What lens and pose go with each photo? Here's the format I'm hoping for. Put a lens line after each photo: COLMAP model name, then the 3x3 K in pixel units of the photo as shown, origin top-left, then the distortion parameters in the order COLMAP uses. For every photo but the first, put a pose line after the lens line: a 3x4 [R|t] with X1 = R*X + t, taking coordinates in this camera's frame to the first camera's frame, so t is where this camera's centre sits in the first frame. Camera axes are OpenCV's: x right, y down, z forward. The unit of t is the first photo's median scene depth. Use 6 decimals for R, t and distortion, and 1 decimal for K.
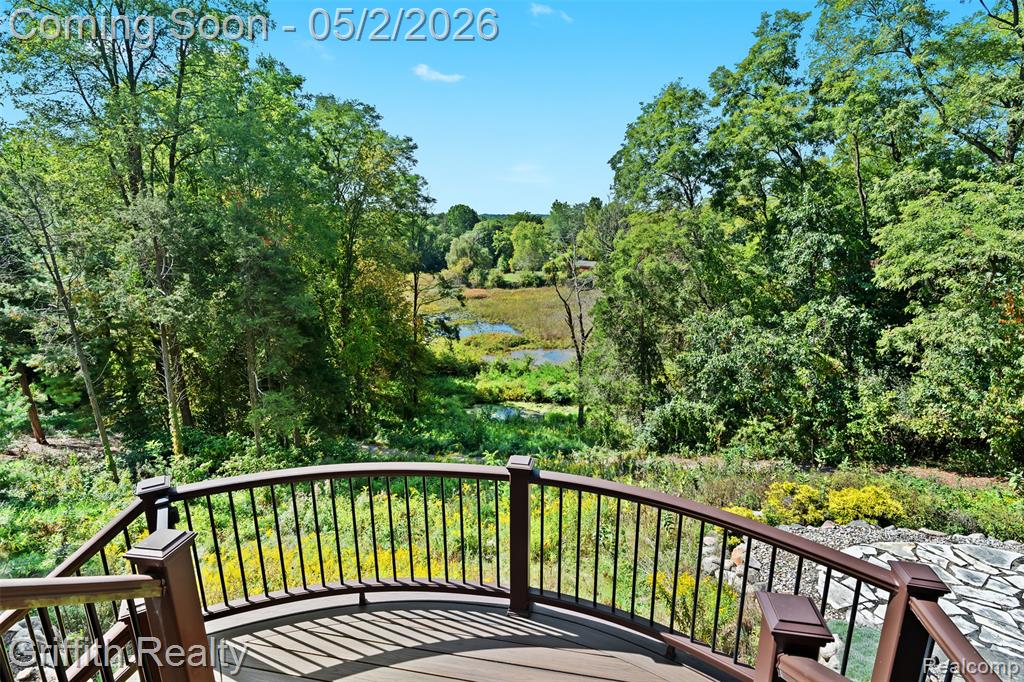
lens RADIAL K [[488.1, 0, 513.0], [0, 488.1, 338.4], [0, 0, 1]] dist [-0.002577, 0.000082]
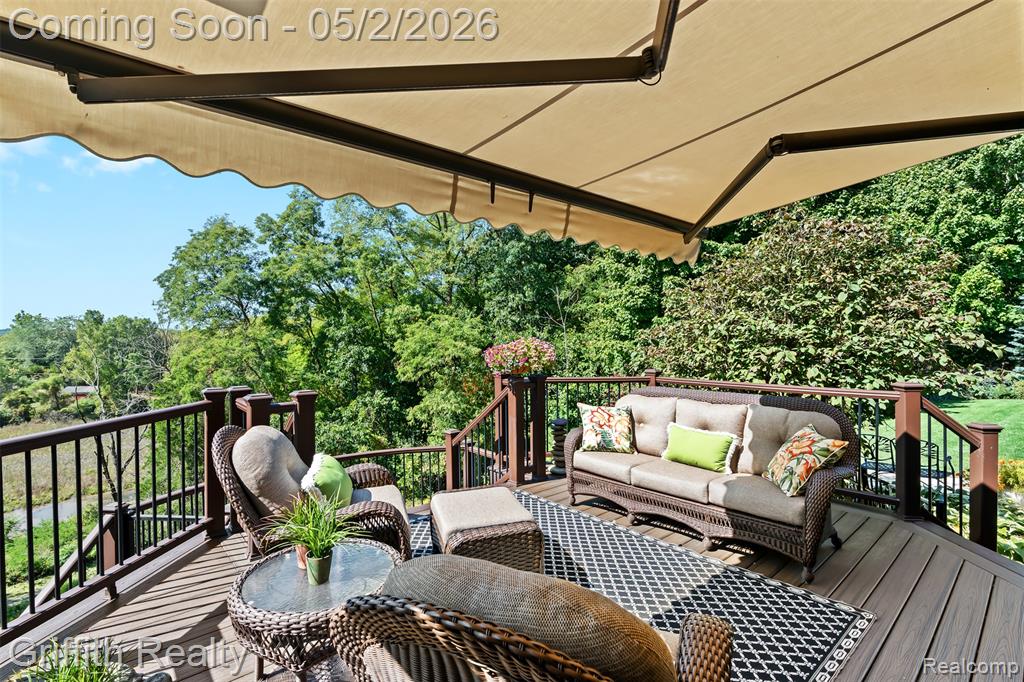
lens RADIAL K [[488.1, 0, 513.0], [0, 488.1, 338.4], [0, 0, 1]] dist [-0.002577, 0.000082]
pose [[0.615142, -0.005111, 0.788399, -0.173724], [0.186913, 0.972417, -0.139533, 0.033655], [-0.765939, 0.233195, 0.599130, -0.147912]]
